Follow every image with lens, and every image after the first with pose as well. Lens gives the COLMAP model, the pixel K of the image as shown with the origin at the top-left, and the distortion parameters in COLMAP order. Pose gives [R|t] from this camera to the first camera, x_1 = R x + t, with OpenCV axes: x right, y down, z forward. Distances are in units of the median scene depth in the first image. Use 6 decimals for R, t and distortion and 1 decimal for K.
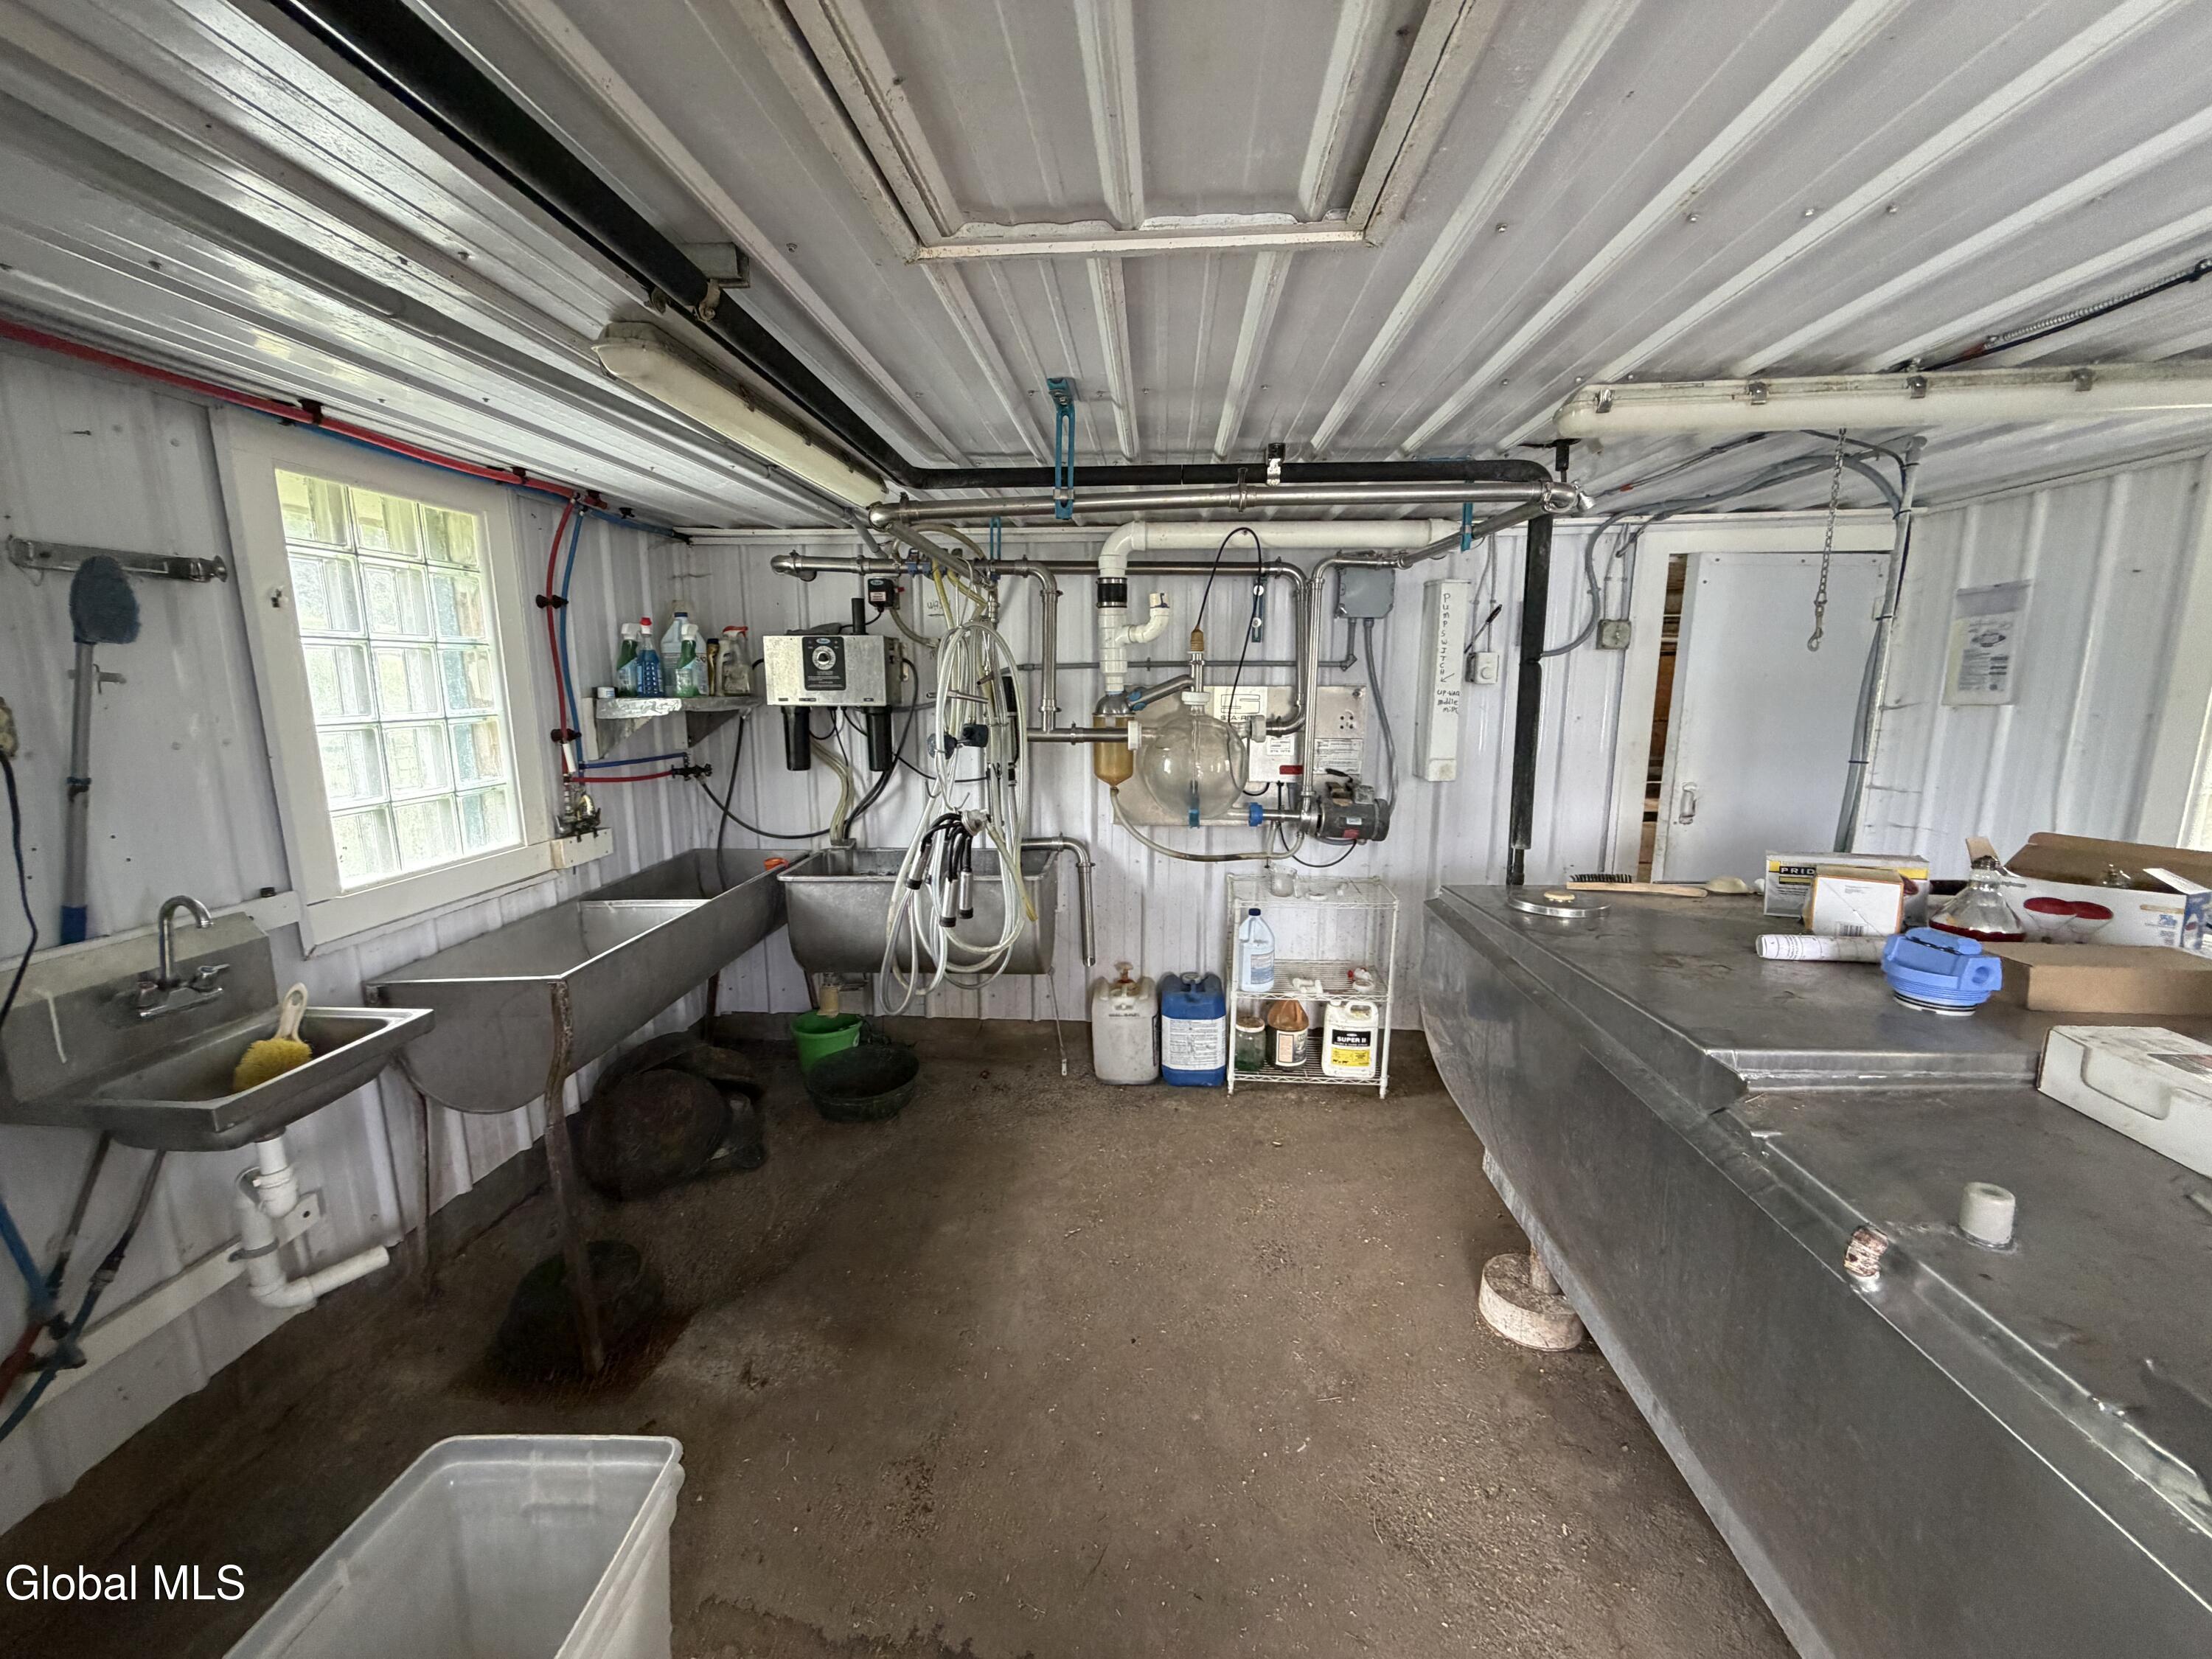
lens RADIAL K [[880.7, 0, 1102.5], [0, 880.7, 830.8], [0, 0, 1]] dist [0.000855, -0.000377]
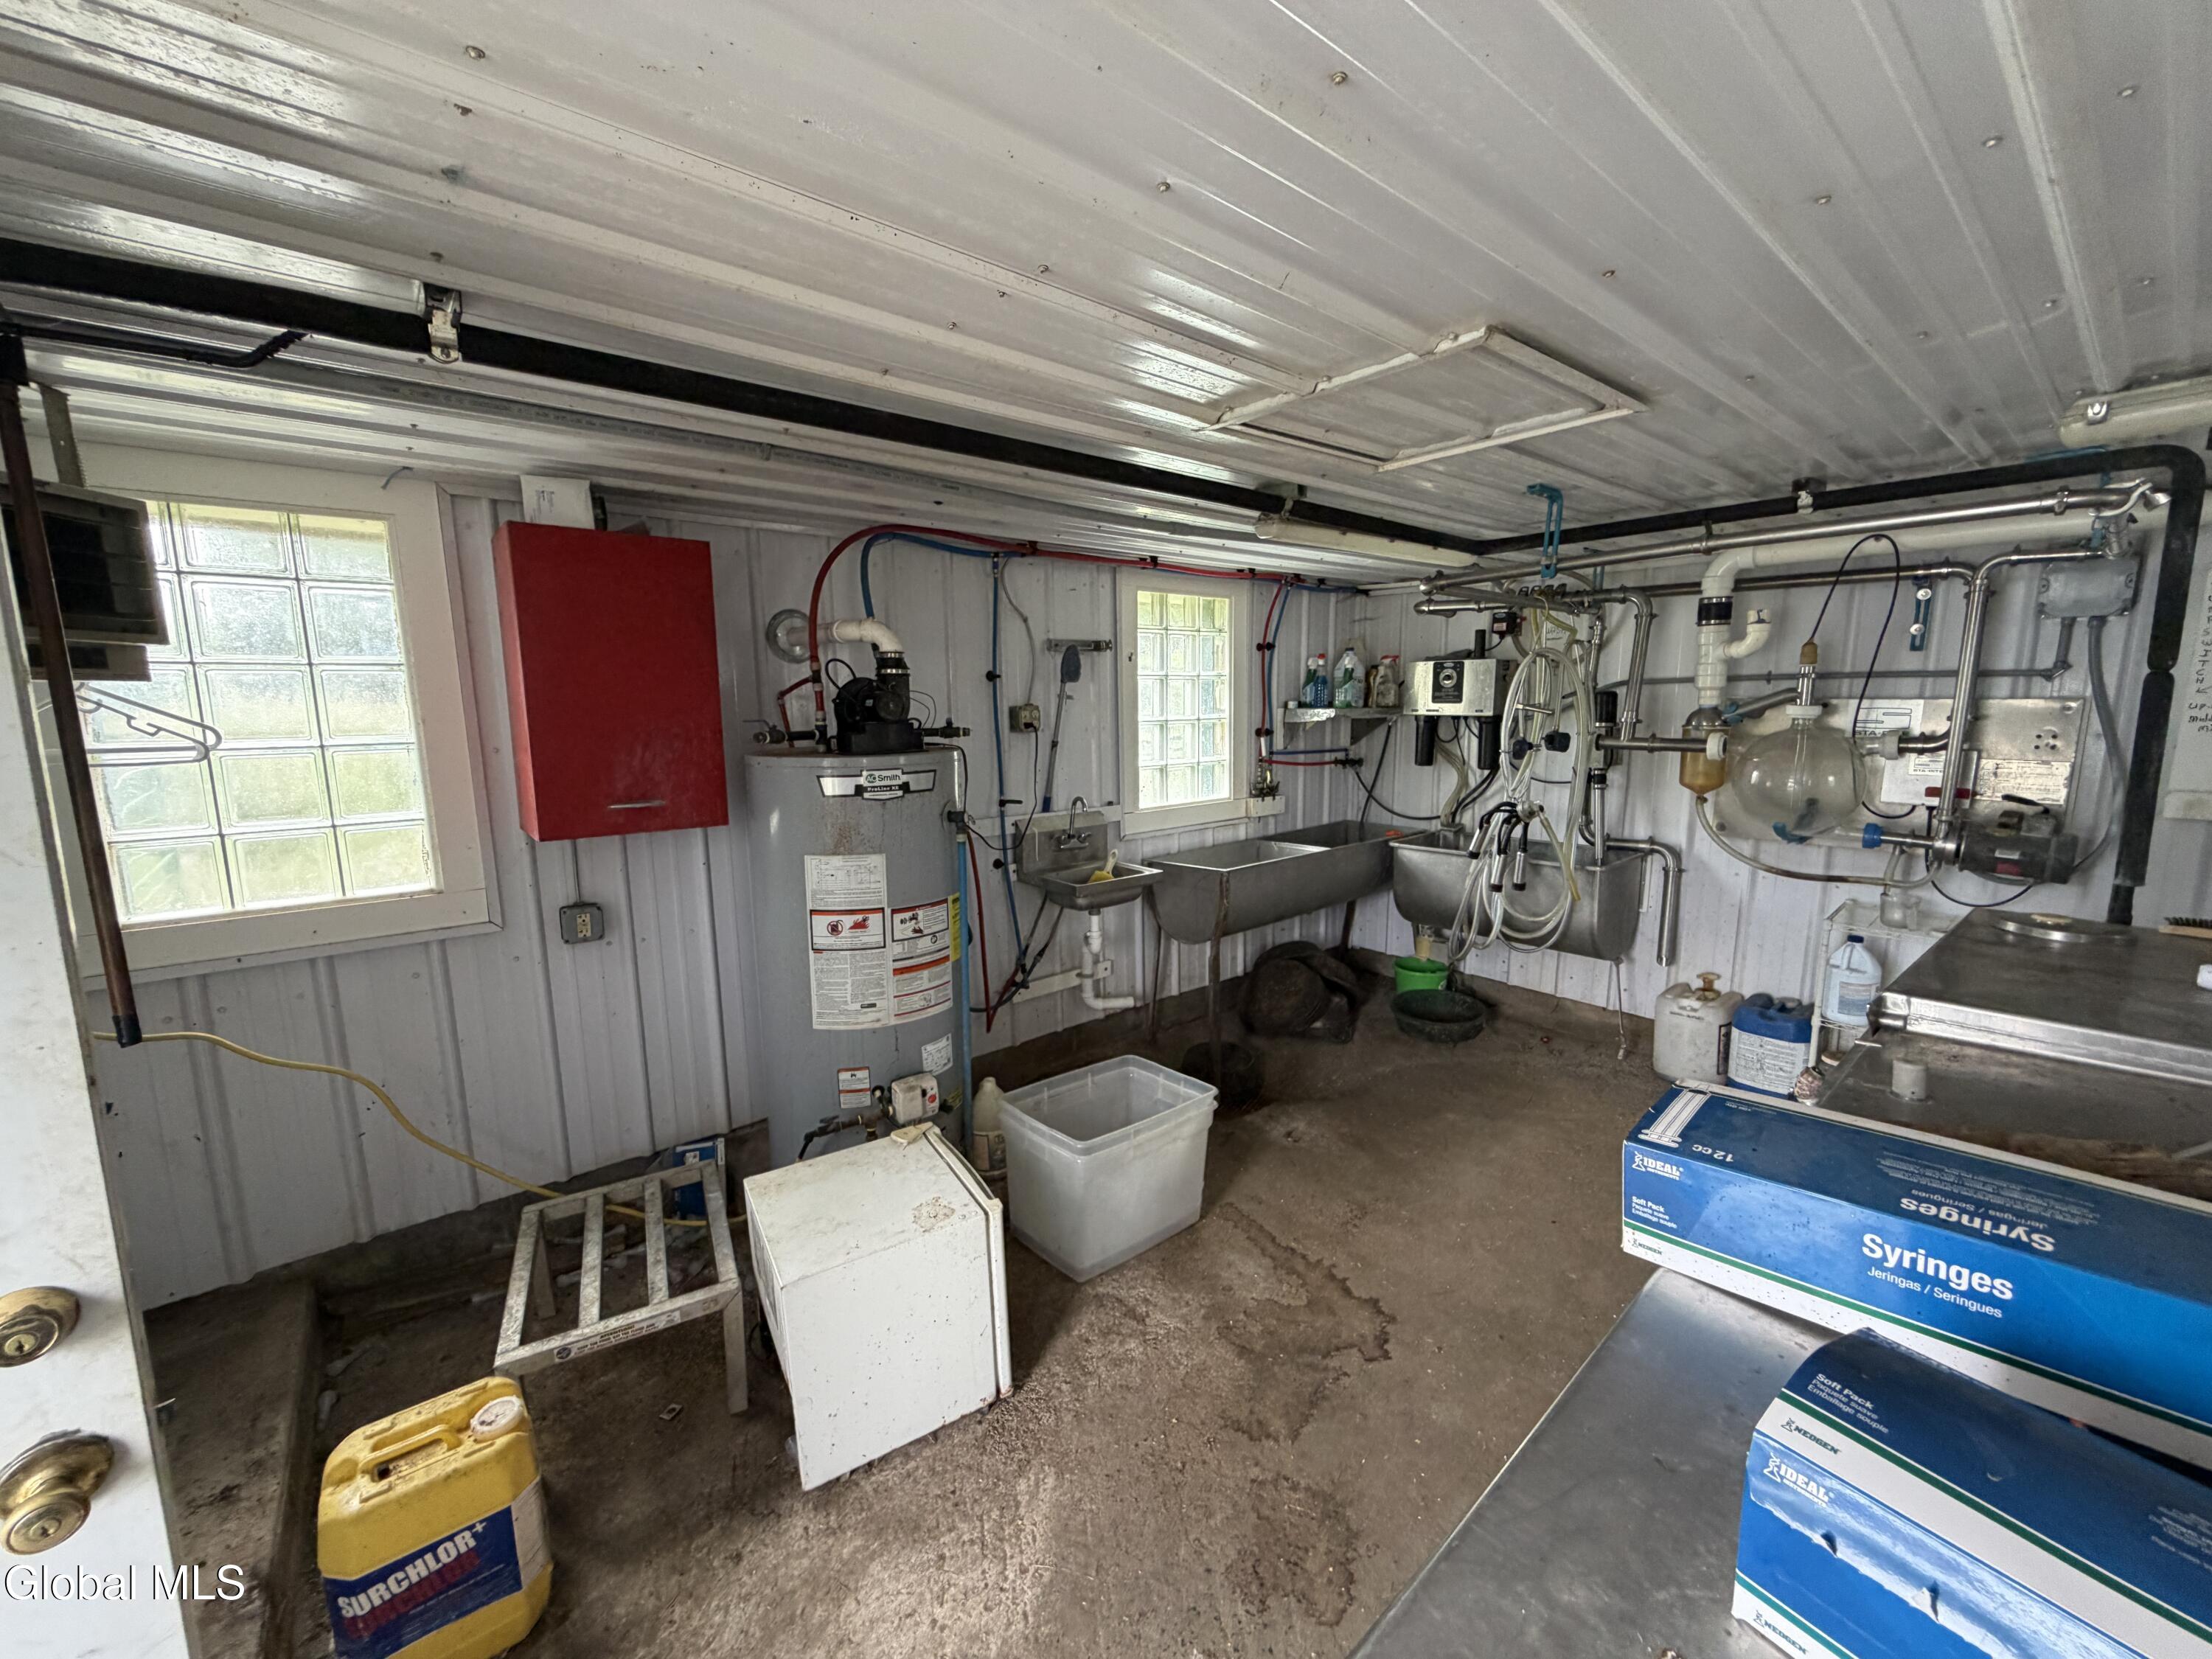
lens RADIAL K [[880.7, 0, 1103.7], [0, 880.7, 828.8], [0, 0, 1]] dist [0.000855, -0.000377]
pose [[0.689725, 0.103146, -0.716687, 0.297610], [-0.115427, 0.992807, 0.031800, 0.040365], [0.714811, 0.060792, 0.696670, -0.248231]]
